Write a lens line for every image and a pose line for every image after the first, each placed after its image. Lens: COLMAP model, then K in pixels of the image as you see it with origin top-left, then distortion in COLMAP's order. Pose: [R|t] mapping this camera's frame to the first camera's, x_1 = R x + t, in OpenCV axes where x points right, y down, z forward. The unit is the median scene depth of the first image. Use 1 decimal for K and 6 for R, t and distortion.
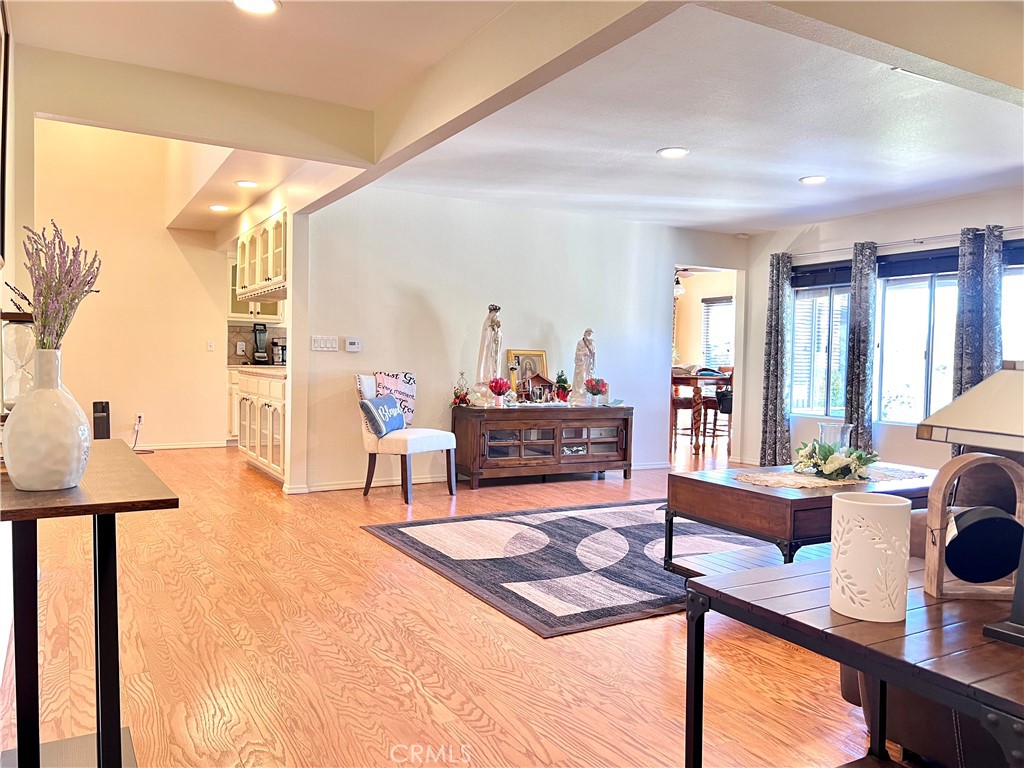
lens RADIAL K [[777.4, 0, 511.2], [0, 777.4, 383.5], [0, 0, 1]] dist [0.056672, -0.001205]
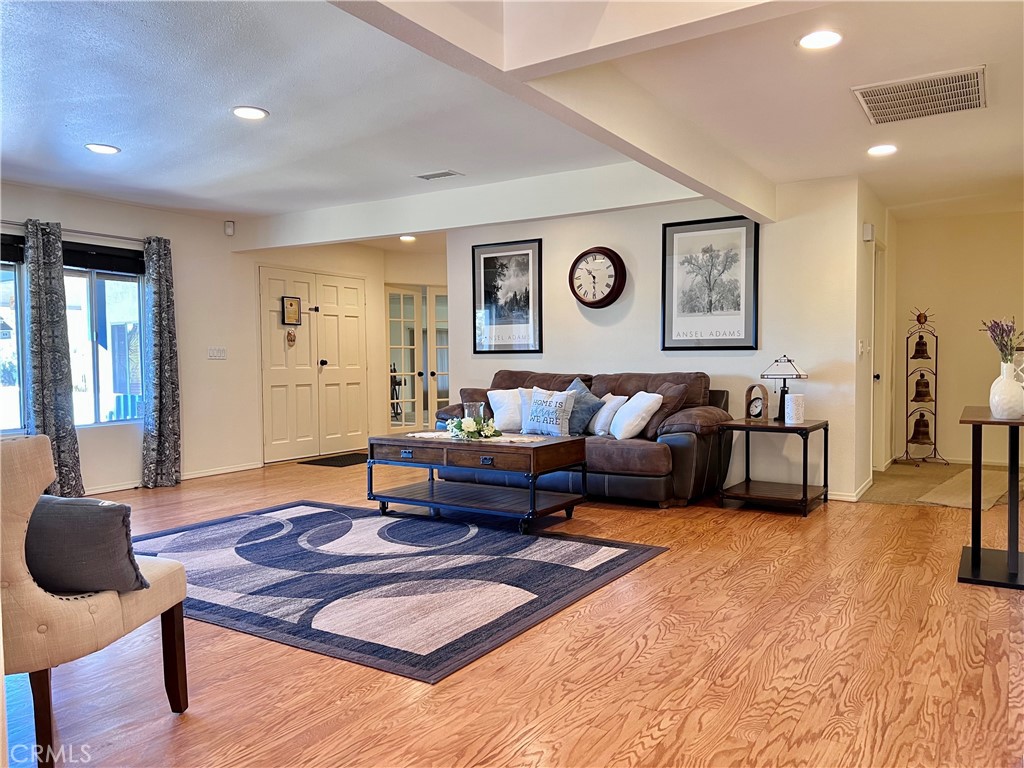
lens RADIAL K [[777.4, 0, 511.6], [0, 777.4, 388.0], [0, 0, 1]] dist [0.056672, -0.001205]
pose [[-0.468930, -0.051799, 0.881715, -0.920638], [0.022758, 0.997239, 0.070690, -0.081135], [-0.882942, 0.053215, -0.466456, 1.589529]]
